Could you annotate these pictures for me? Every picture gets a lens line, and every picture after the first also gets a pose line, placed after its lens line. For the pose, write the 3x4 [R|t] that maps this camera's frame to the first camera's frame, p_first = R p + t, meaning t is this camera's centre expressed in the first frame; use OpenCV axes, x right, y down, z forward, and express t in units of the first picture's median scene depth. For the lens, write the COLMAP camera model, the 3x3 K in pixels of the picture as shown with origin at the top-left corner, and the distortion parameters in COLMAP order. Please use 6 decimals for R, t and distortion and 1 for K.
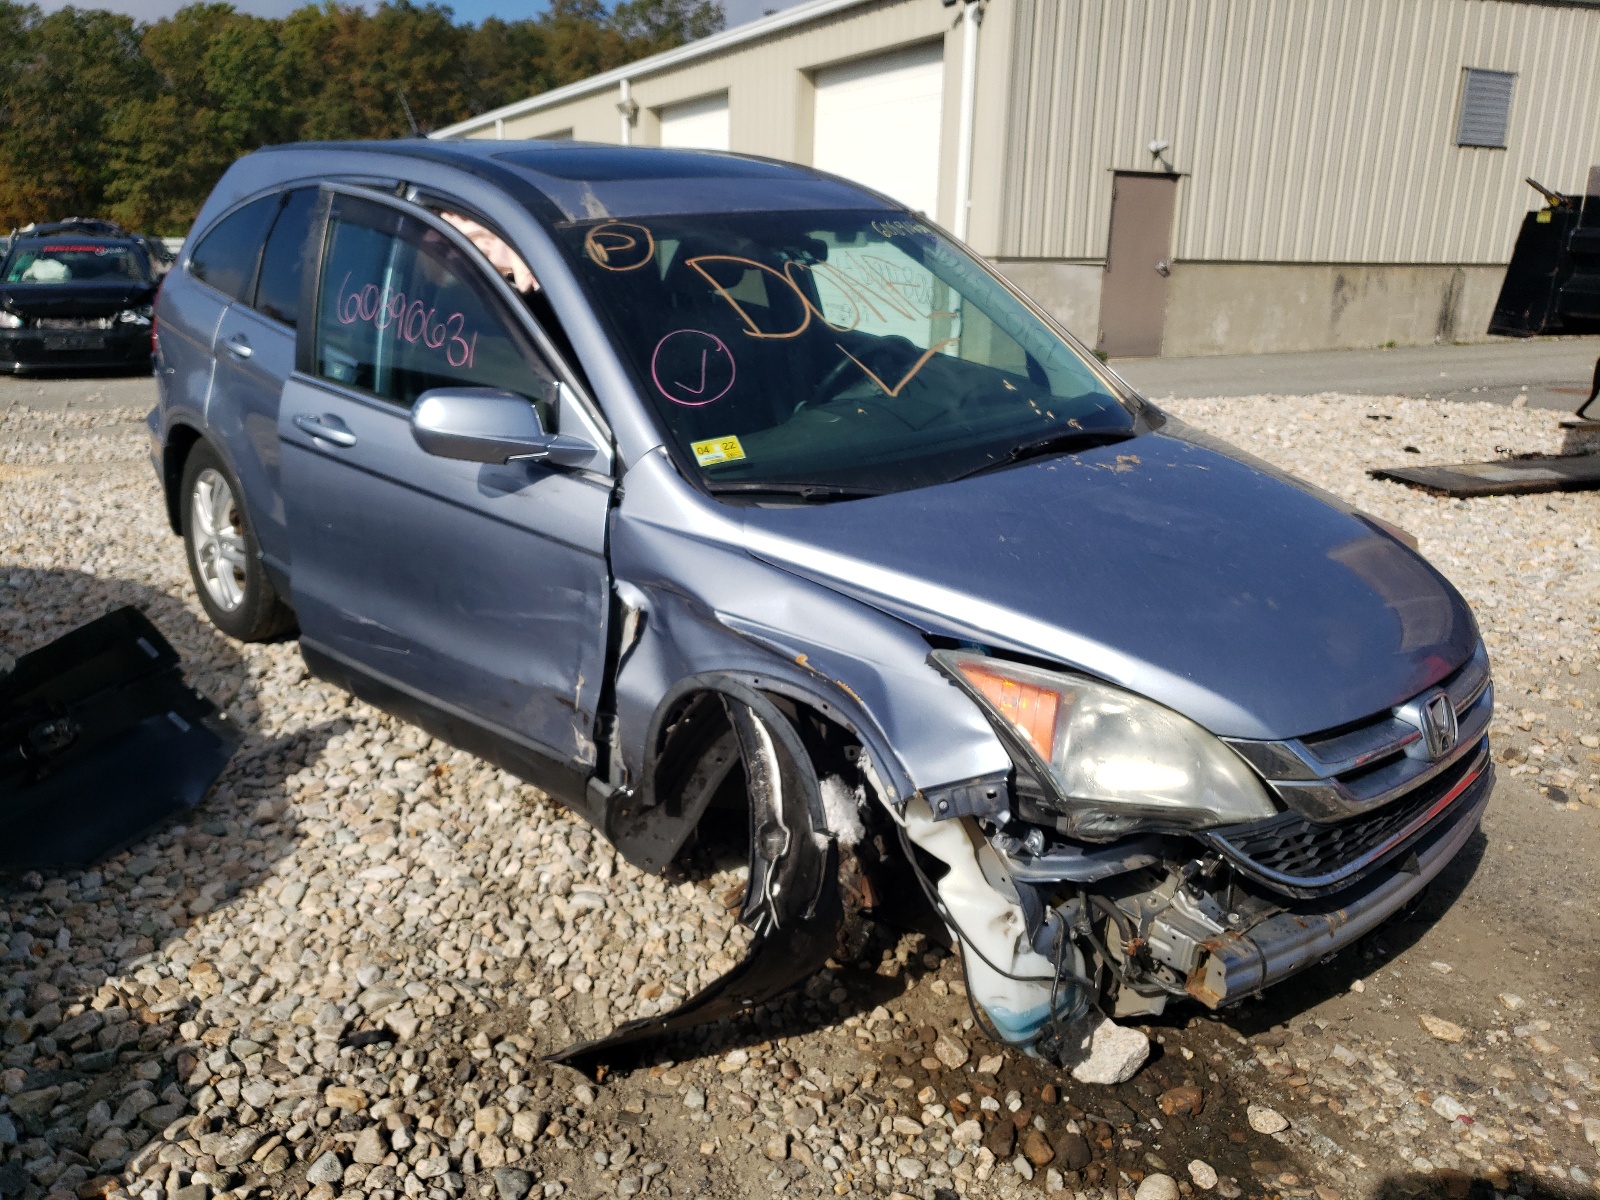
lens RADIAL K [[1208.3, 0, 800.0], [0, 1208.3, 600.0], [0, 0, 1]] dist [-0.007583, 0.046945]
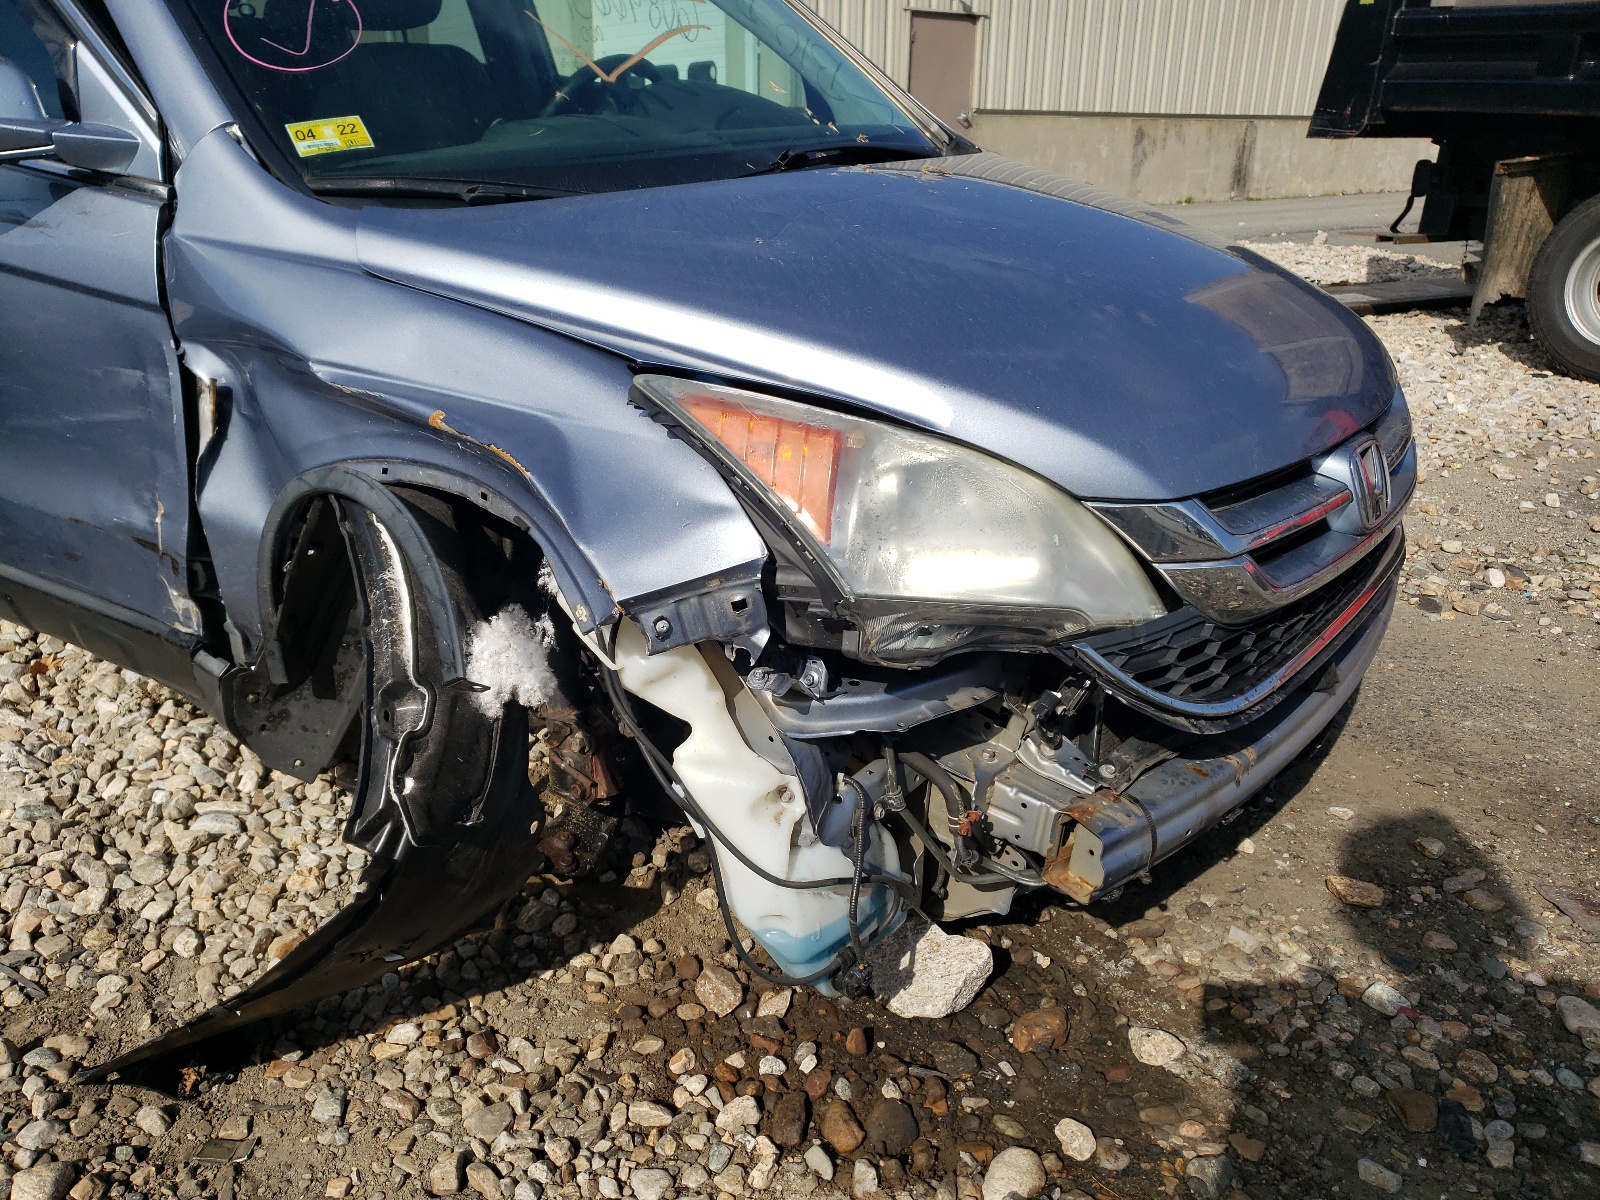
lens RADIAL K [[1237.6, 0, 800.0], [0, 1237.6, 600.0], [0, 0, 1]] dist [0.028884, -0.006083]
pose [[0.987379, -0.058678, 0.147102, 0.082604], [0.044906, 0.994439, 0.095256, 0.085700], [-0.151874, -0.087448, 0.984524, 0.318640]]
